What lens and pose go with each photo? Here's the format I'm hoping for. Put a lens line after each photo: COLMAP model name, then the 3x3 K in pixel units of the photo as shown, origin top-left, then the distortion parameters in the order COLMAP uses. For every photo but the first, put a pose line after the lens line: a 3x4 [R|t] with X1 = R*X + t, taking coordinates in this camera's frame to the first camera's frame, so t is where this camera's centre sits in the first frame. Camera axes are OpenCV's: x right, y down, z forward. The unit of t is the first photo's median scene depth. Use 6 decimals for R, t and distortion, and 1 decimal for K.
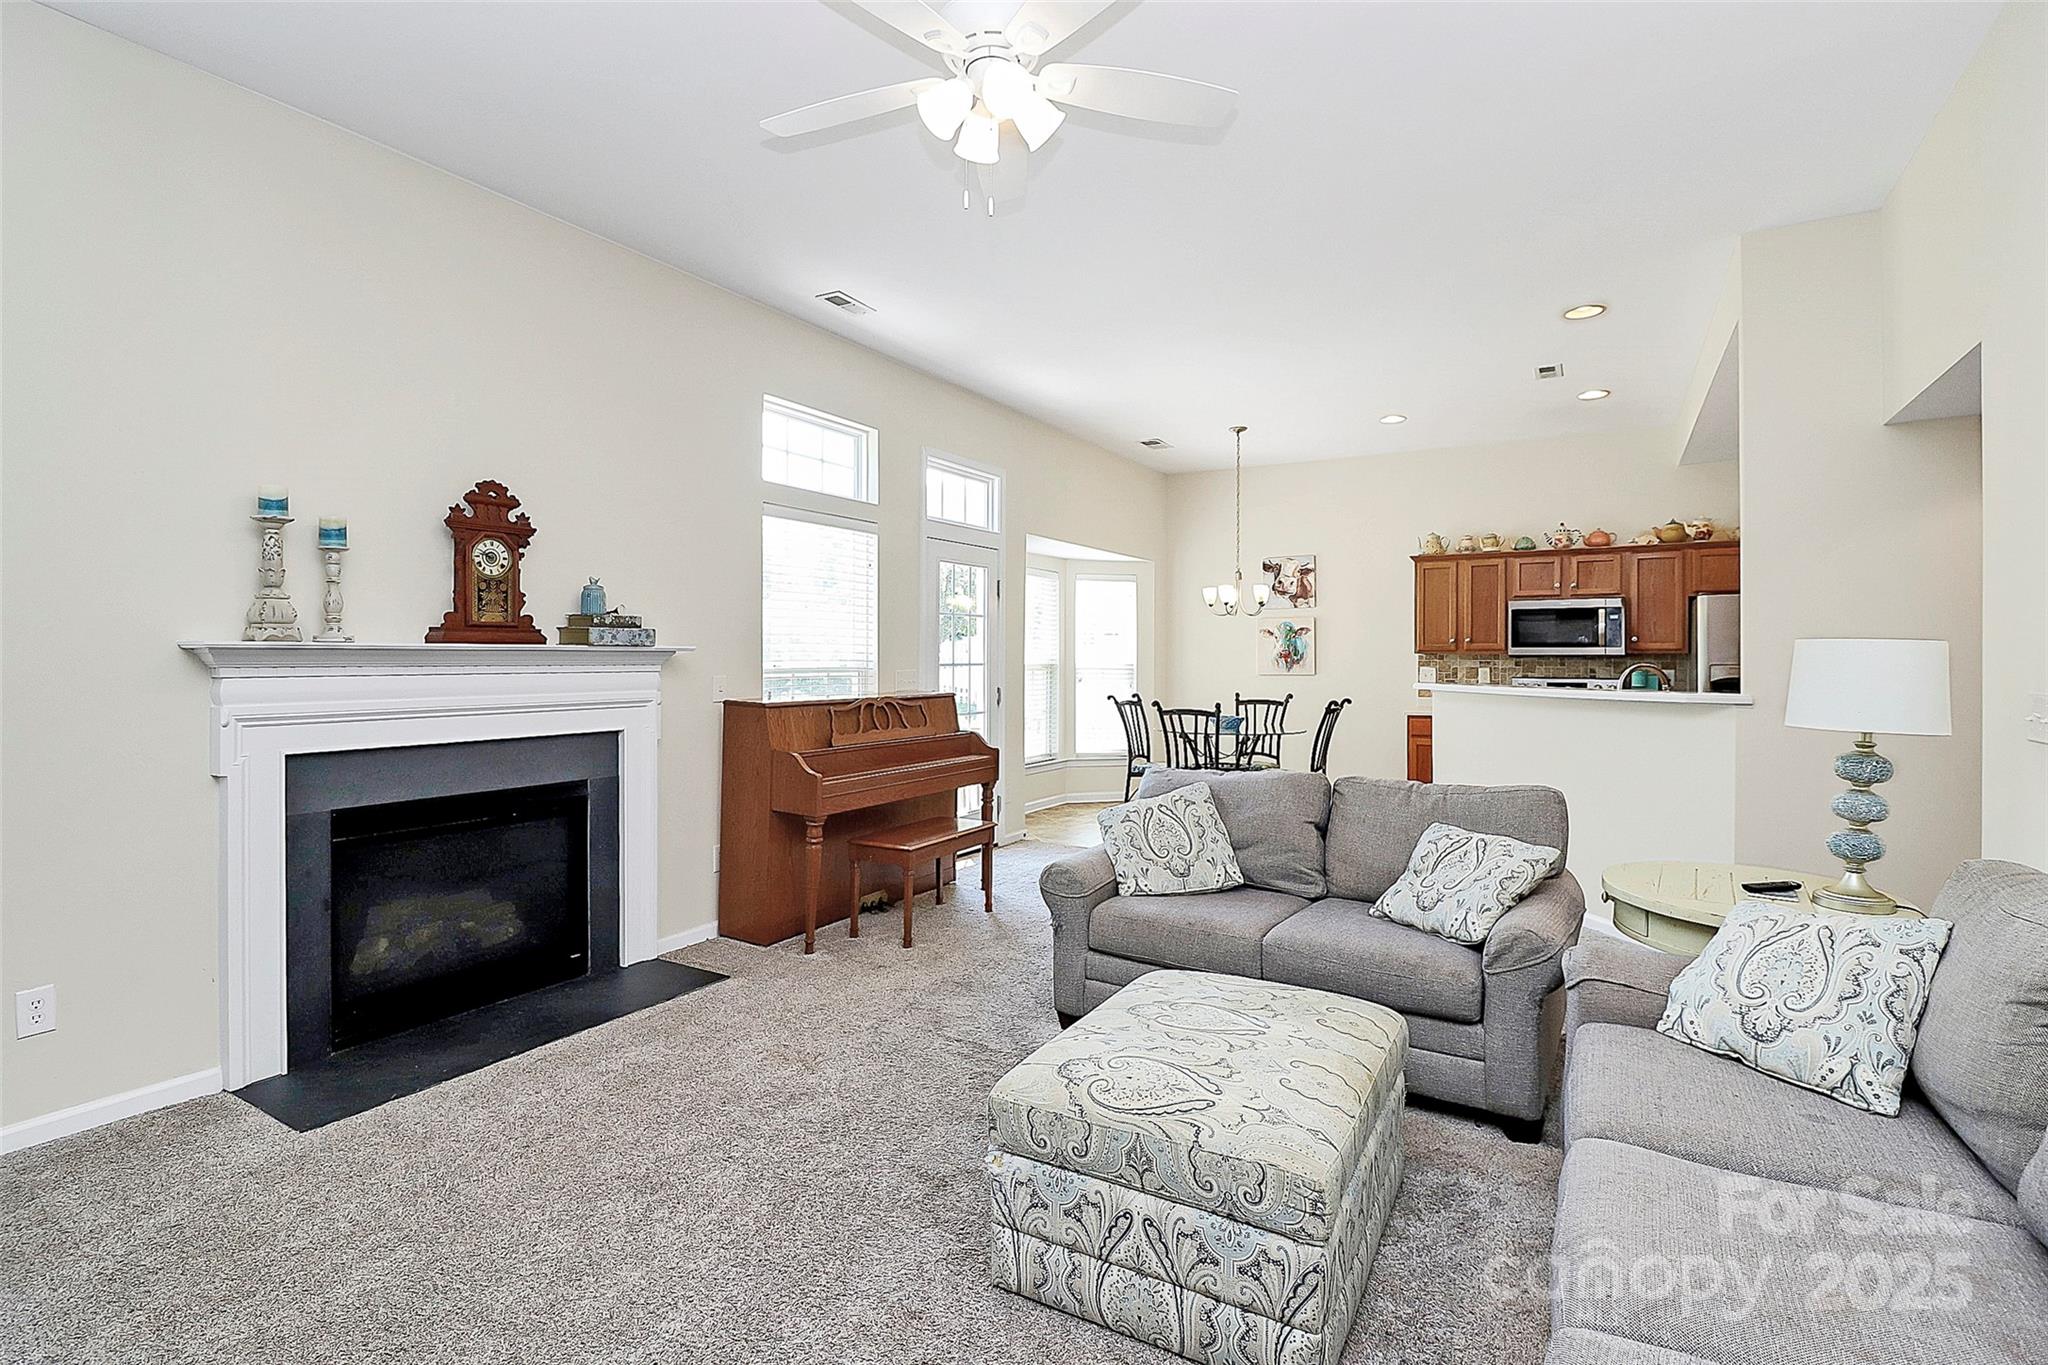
lens RADIAL K [[977.0, 0, 1012.1], [0, 977.0, 665.5], [0, 0, 1]] dist [-0.013823, -0.000810]
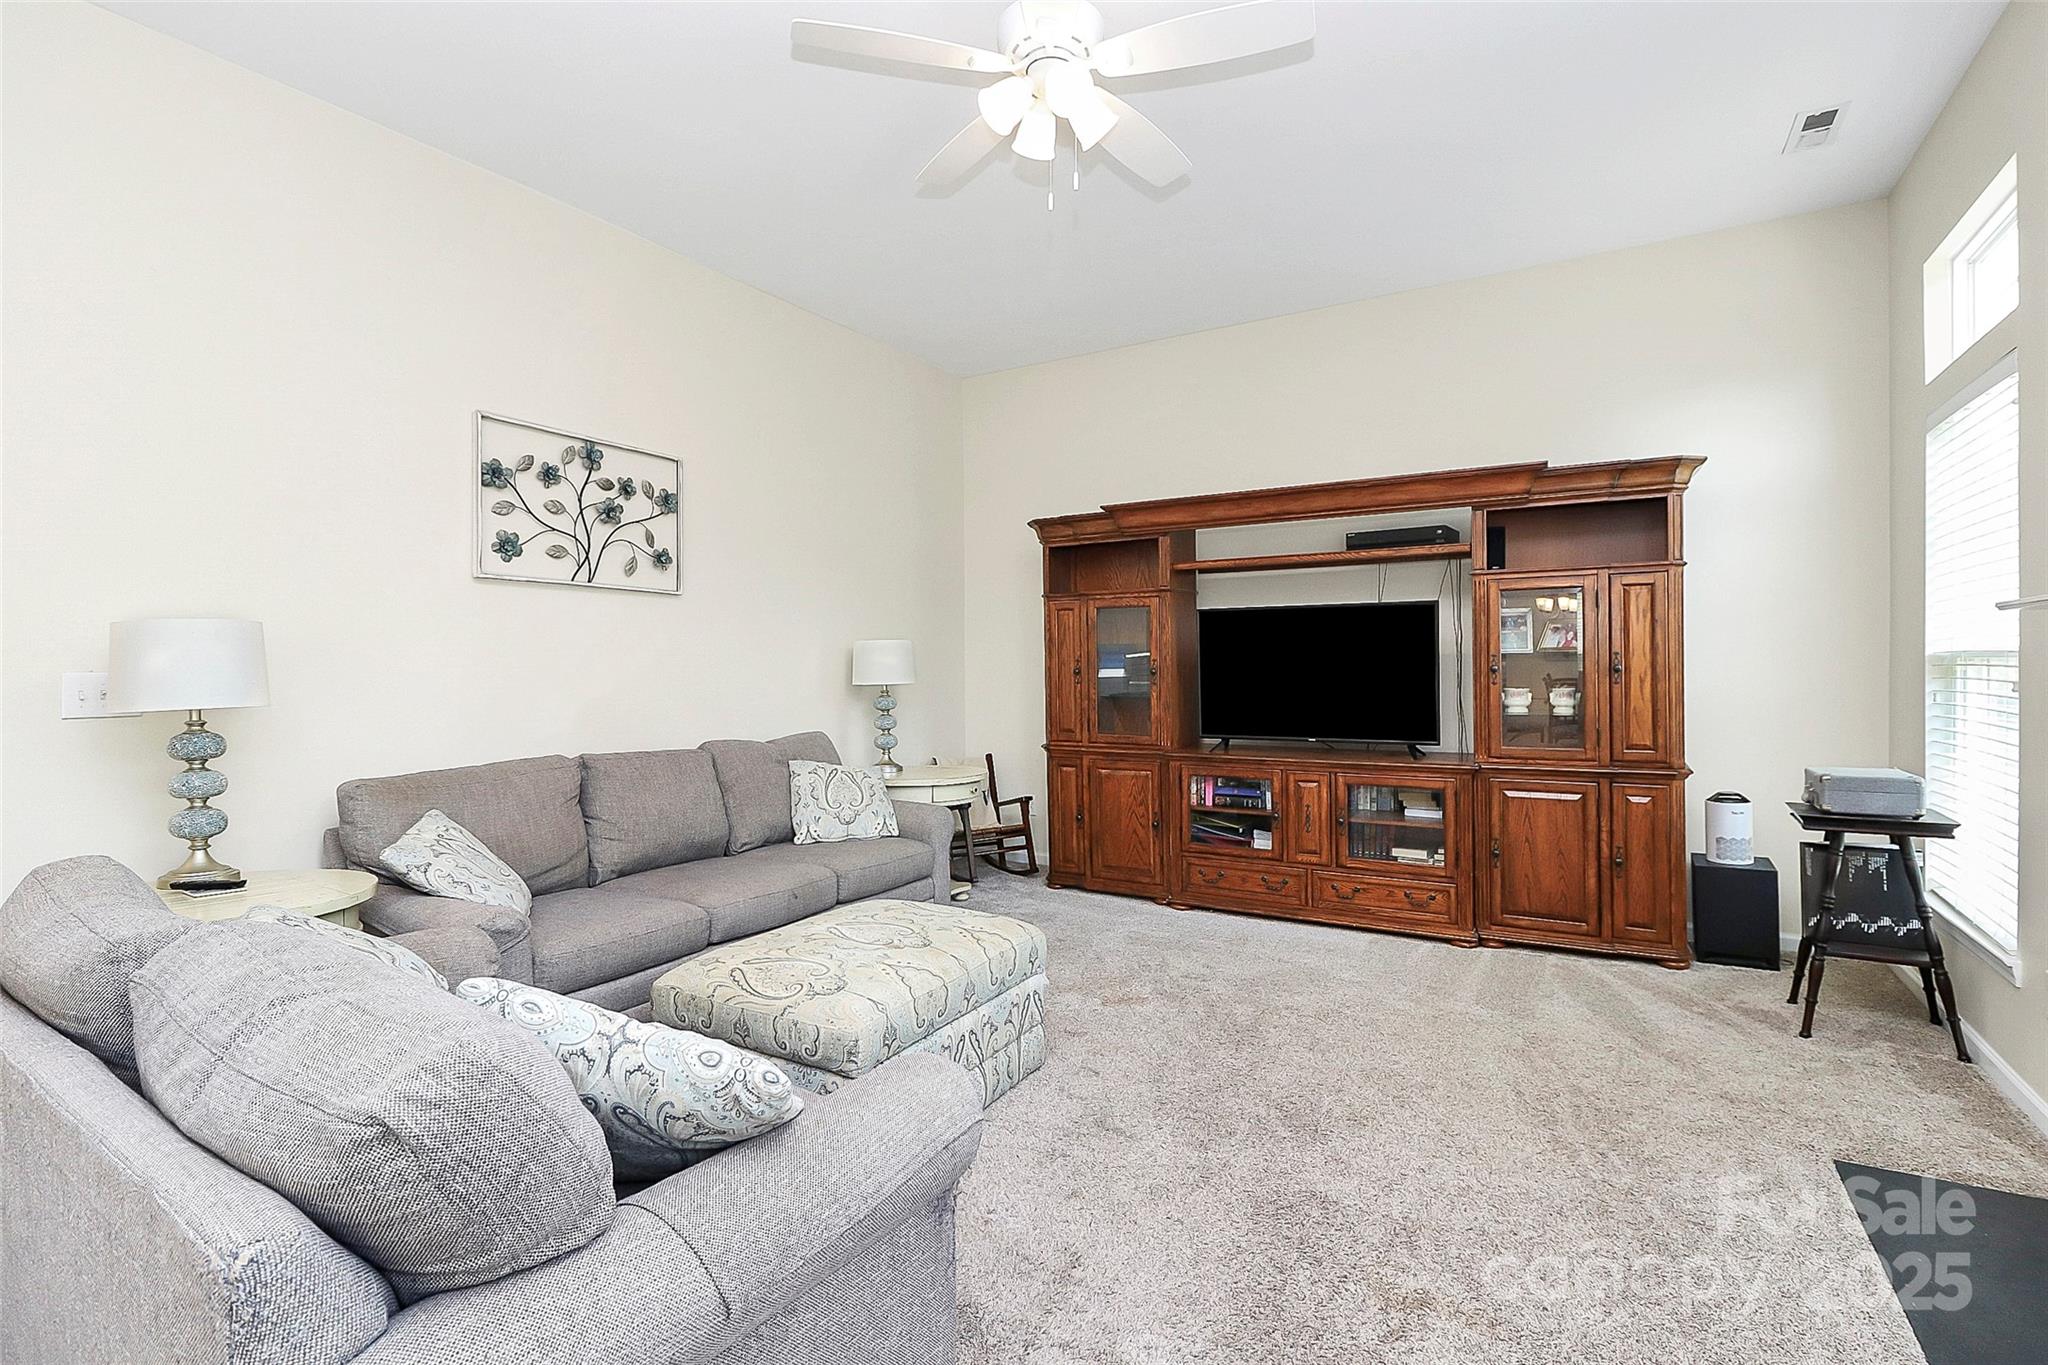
lens RADIAL K [[977.0, 0, 1012.1], [0, 977.0, 665.5], [0, 0, 1]] dist [-0.013823, -0.000810]
pose [[-0.999926, 0.012066, 0.001780, 0.009031], [0.012077, 0.999907, 0.006318, 0.011094], [-0.001704, 0.006339, -0.999978, 1.418830]]
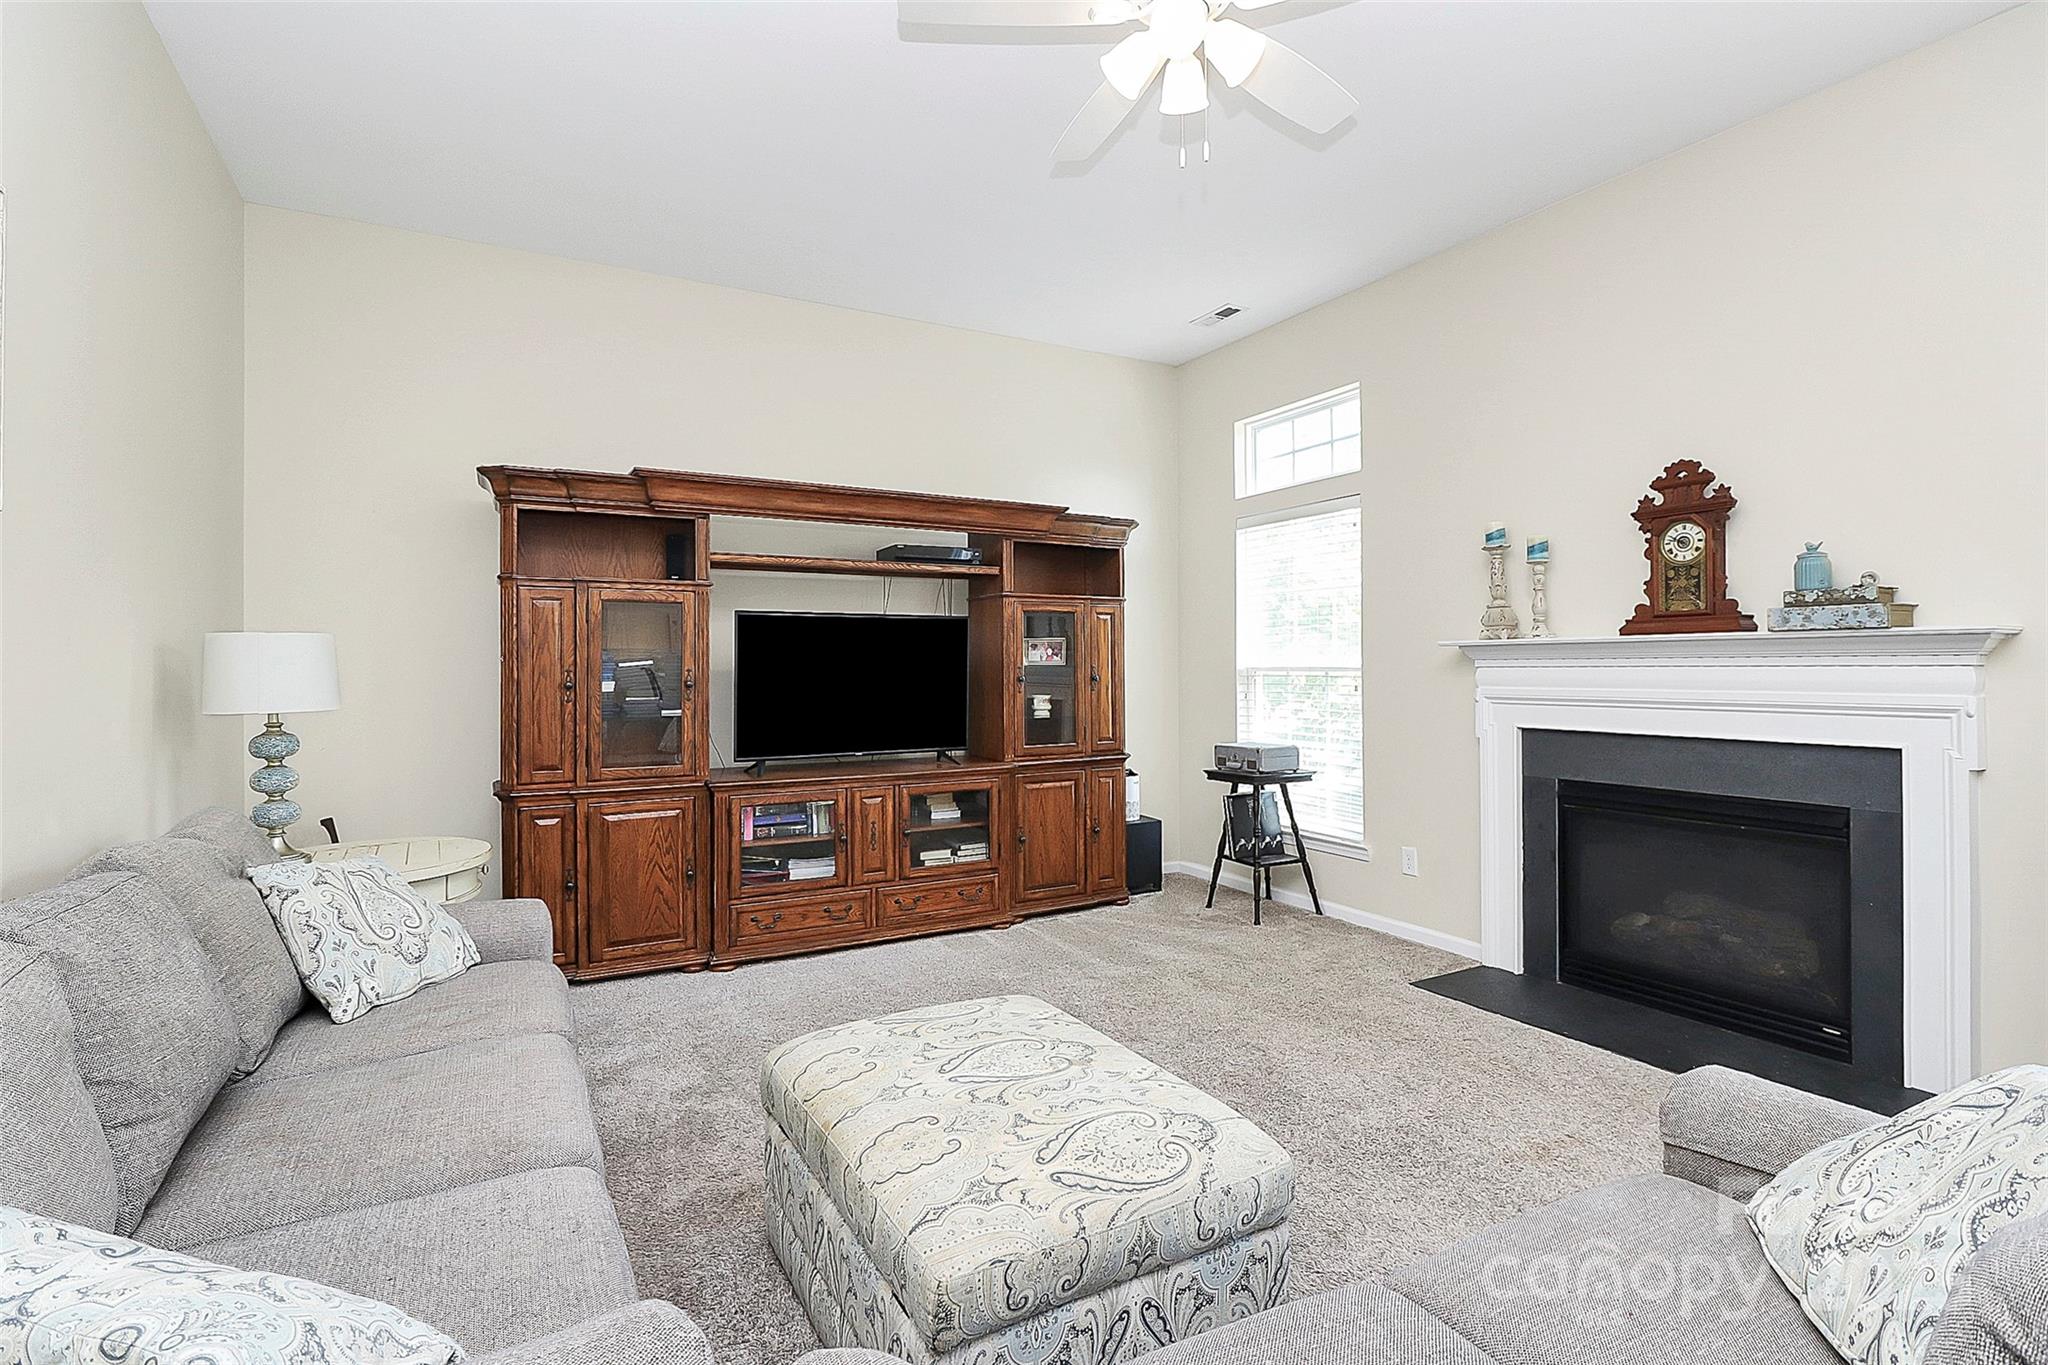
lens RADIAL K [[976.1, 0, 1022.0], [0, 976.1, 672.4], [0, 0, 1]] dist [-0.003299, -0.000425]
pose [[-0.487061, 0.011282, -0.873295, 0.602918], [0.000192, 0.999918, 0.012811, 0.002725], [0.873368, 0.006072, -0.487023, 0.907539]]
